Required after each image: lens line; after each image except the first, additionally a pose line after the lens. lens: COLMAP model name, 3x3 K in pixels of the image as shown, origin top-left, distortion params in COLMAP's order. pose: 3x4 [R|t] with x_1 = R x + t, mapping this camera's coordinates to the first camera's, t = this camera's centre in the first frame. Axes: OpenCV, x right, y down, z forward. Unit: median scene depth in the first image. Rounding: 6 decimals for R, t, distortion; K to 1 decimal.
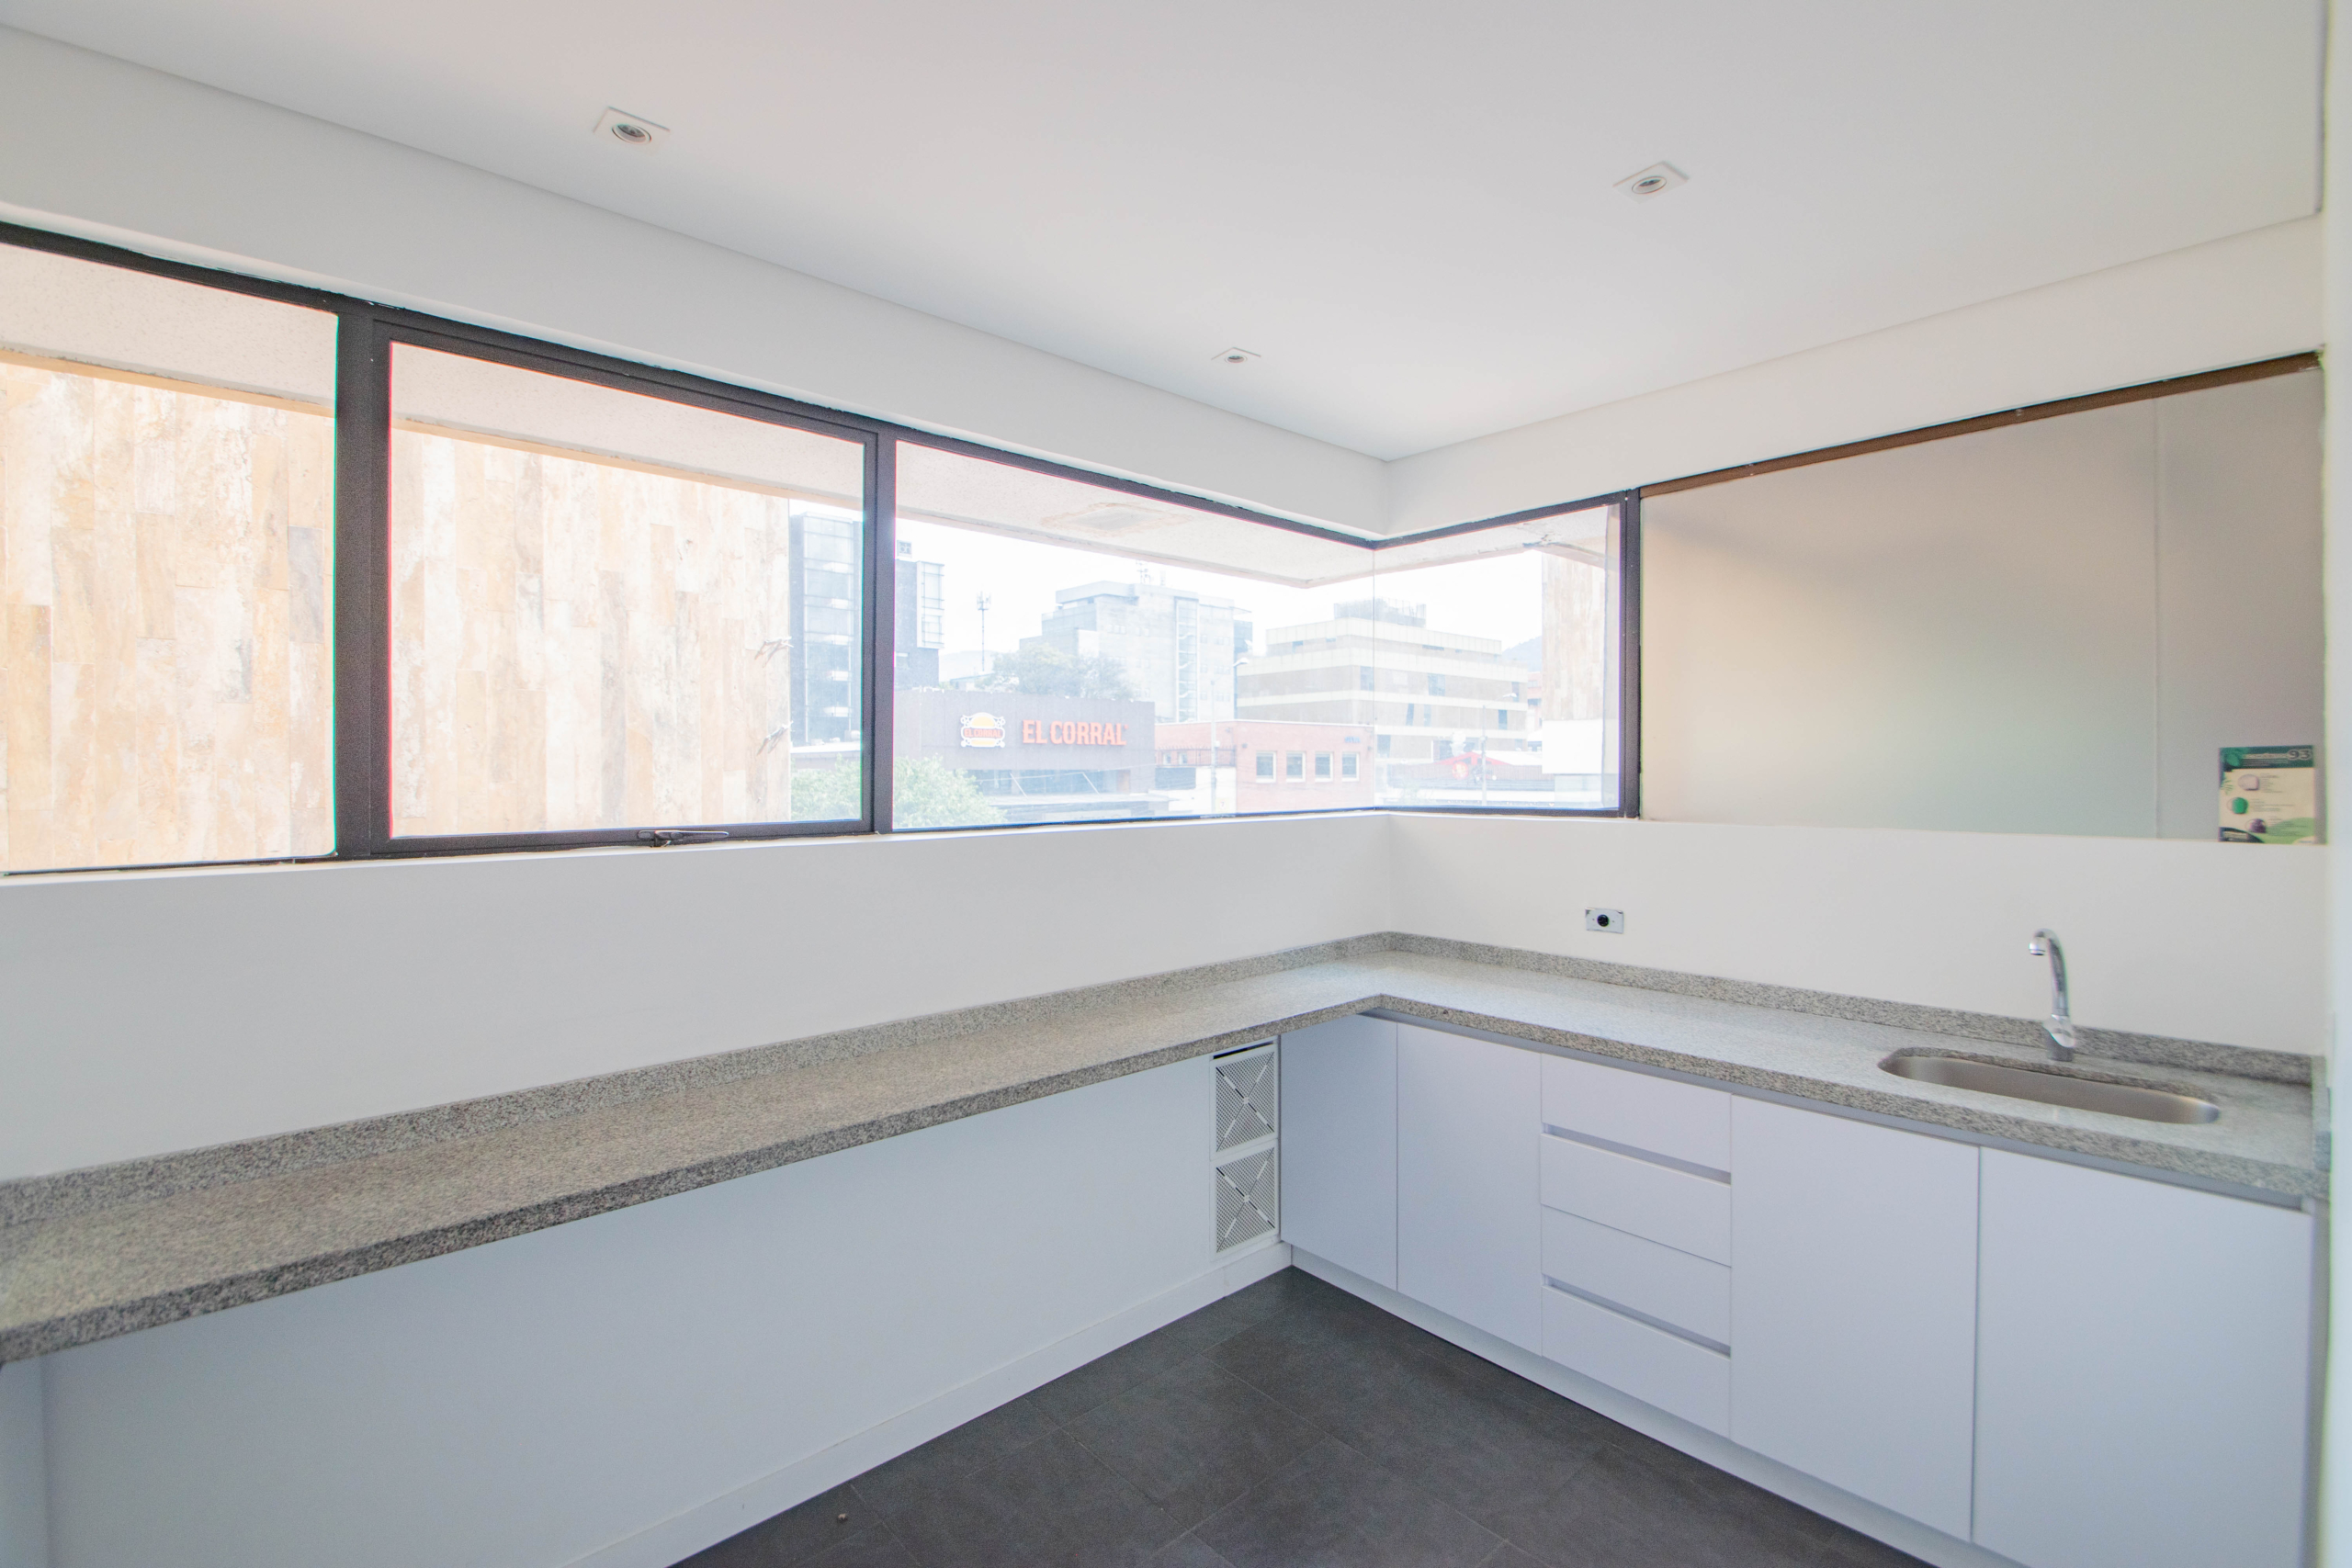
lens RADIAL K [[1030.9, 0, 1191.9], [0, 1030.9, 787.4], [0, 0, 1]] dist [-0.003221, -0.001386]
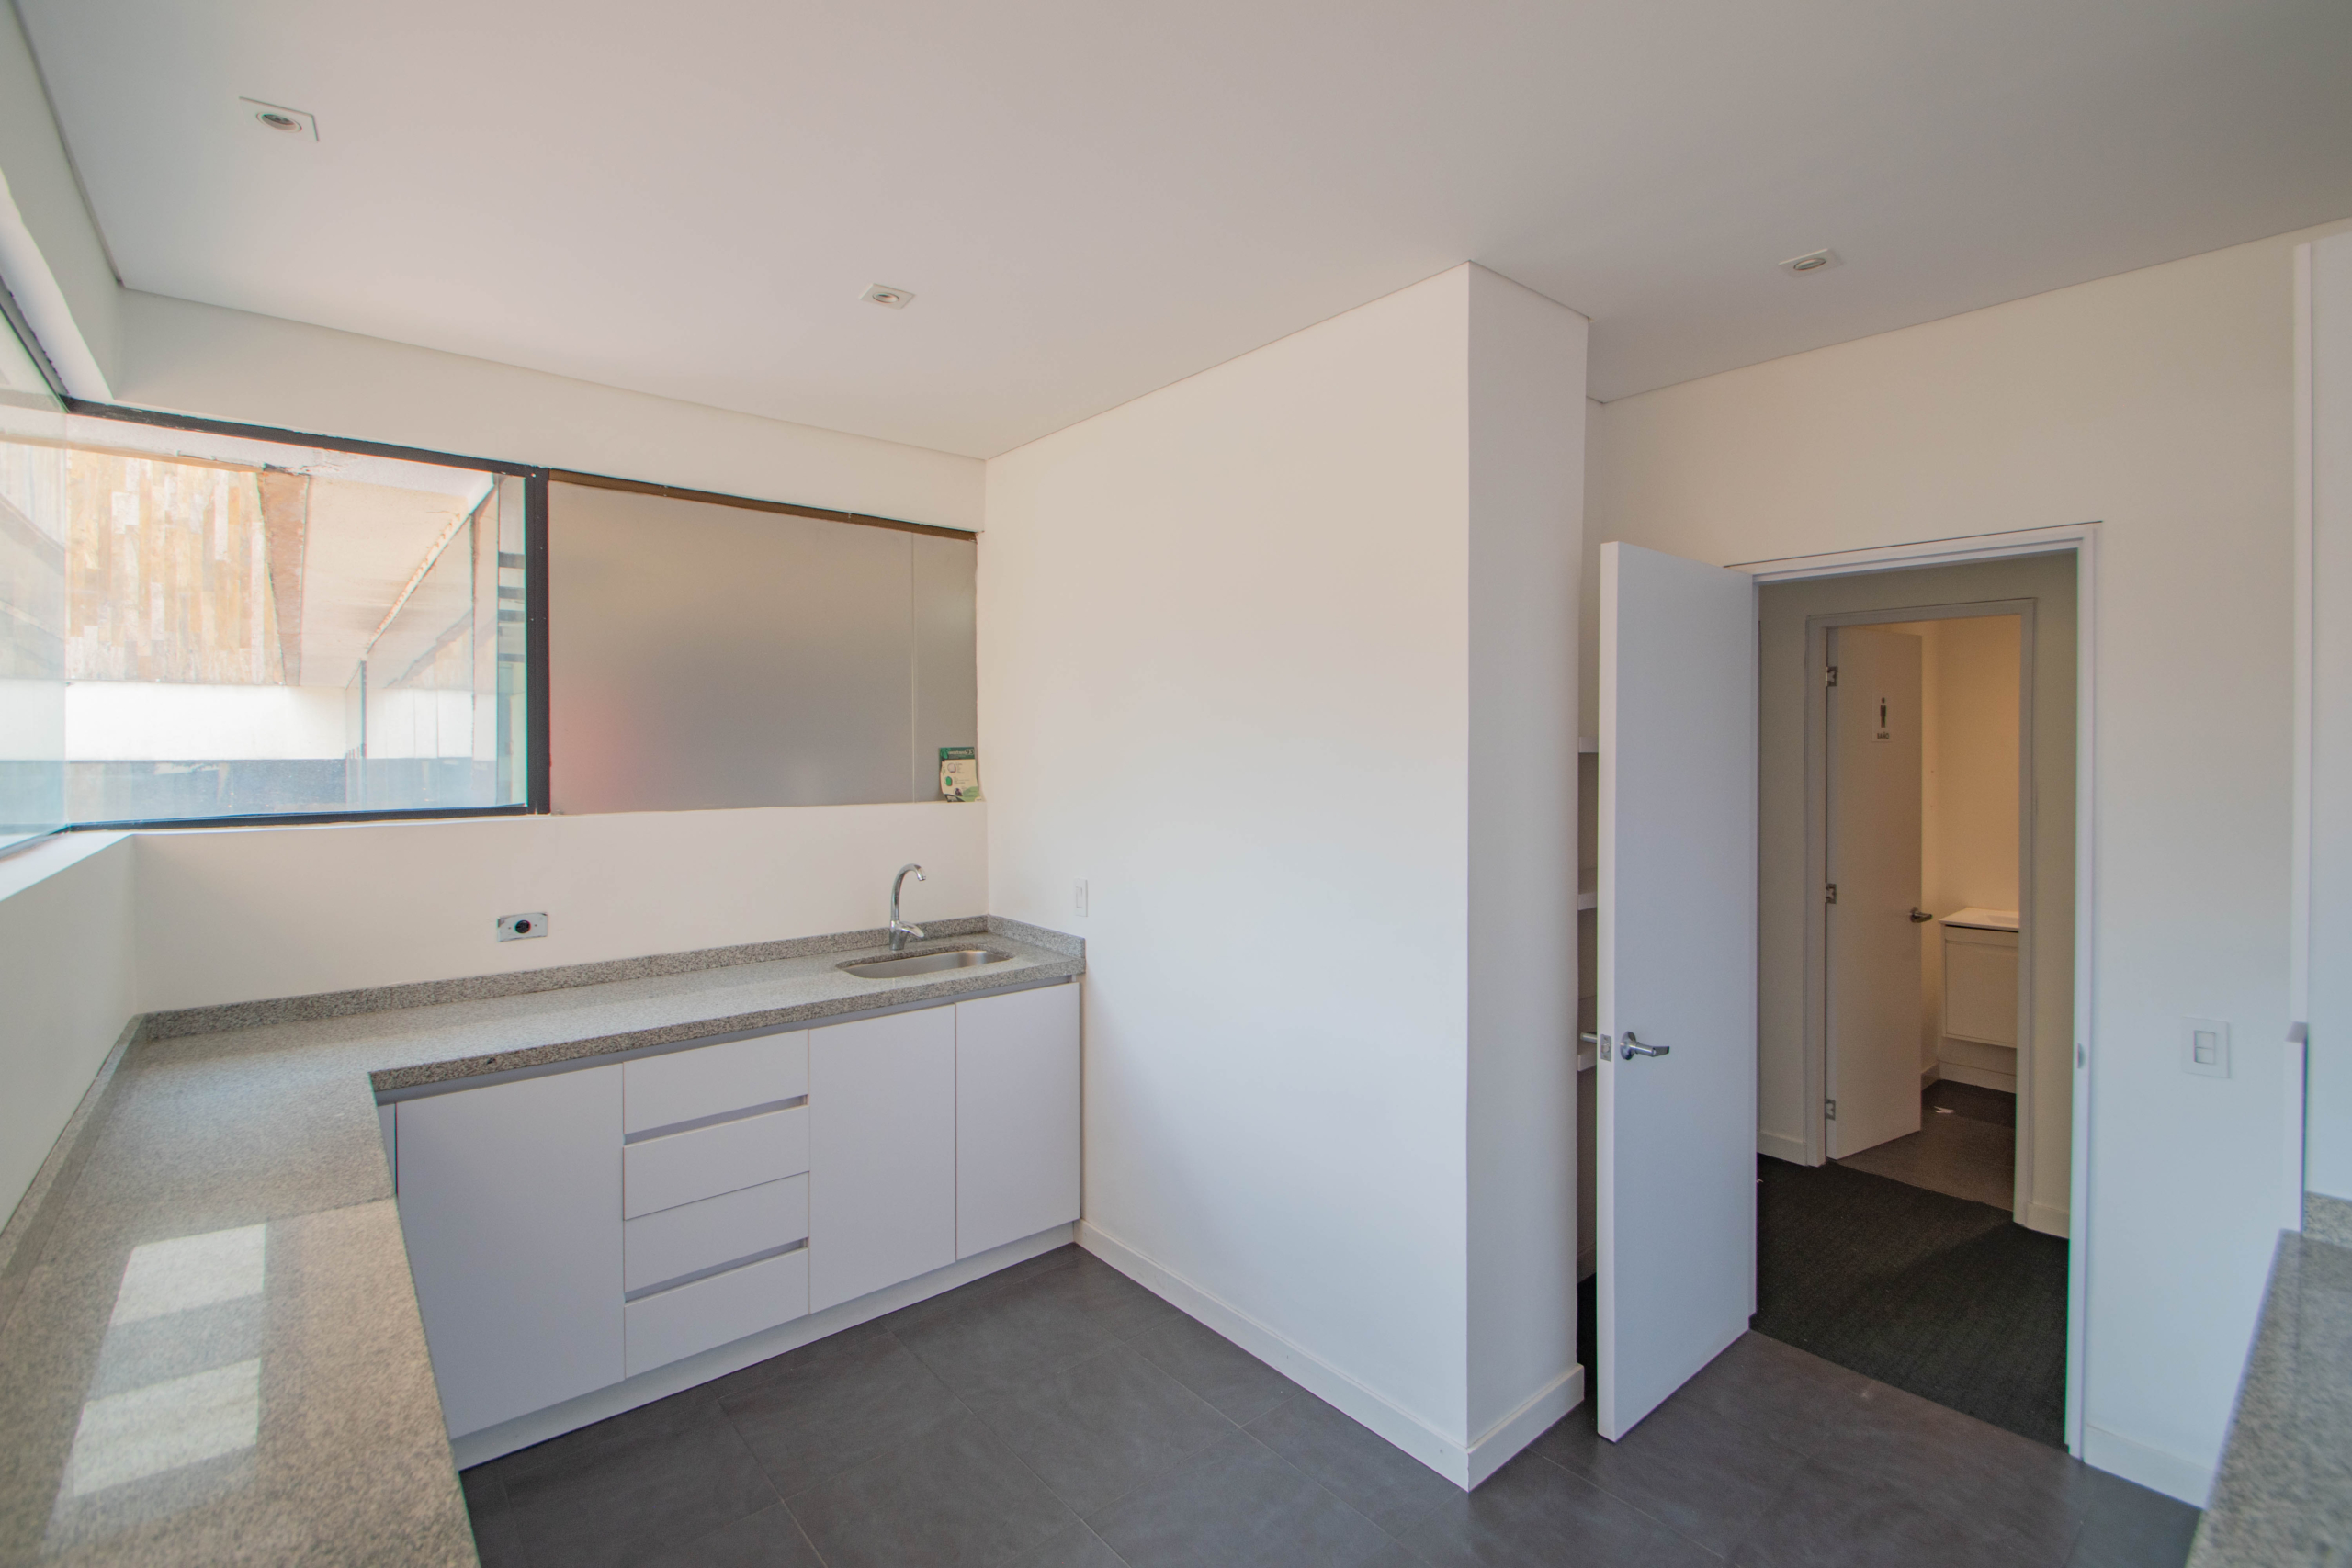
lens RADIAL K [[1030.9, 0, 1181.4], [0, 1030.9, 764.3], [0, 0, 1]] dist [-0.003221, -0.001386]
pose [[0.038730, -0.012541, 0.999171, -0.635167], [0.016750, 0.999789, 0.011900, -0.022005], [-0.999109, 0.016275, 0.038932, 0.476600]]
